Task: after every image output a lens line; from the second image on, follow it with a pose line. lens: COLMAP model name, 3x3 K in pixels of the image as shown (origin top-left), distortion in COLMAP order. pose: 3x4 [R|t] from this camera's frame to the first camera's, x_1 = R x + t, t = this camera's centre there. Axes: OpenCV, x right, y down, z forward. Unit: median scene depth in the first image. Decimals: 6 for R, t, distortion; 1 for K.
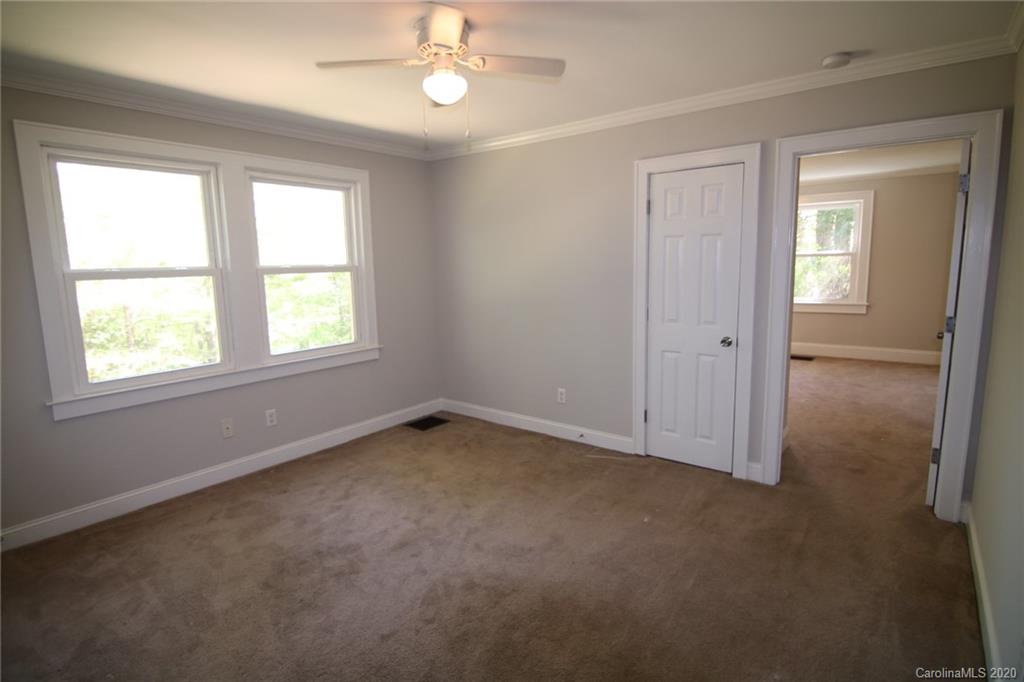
lens RADIAL K [[522.0, 0, 513.8], [0, 522.0, 336.6], [0, 0, 1]] dist [-0.005343, -0.011582]
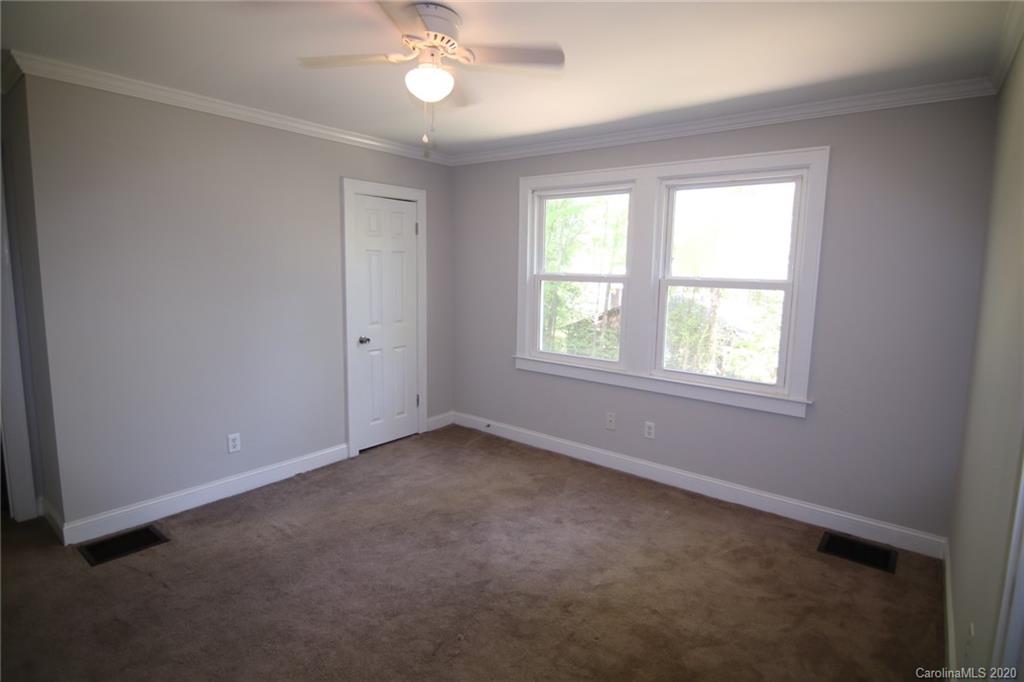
lens RADIAL K [[522.0, 0, 513.8], [0, 522.0, 336.6], [0, 0, 1]] dist [-0.005343, -0.011582]
pose [[-0.010862, 0.147619, -0.988985, 0.513080], [-0.167706, 0.974765, 0.147339, -0.125574], [0.985777, 0.167459, 0.014168, 0.742500]]
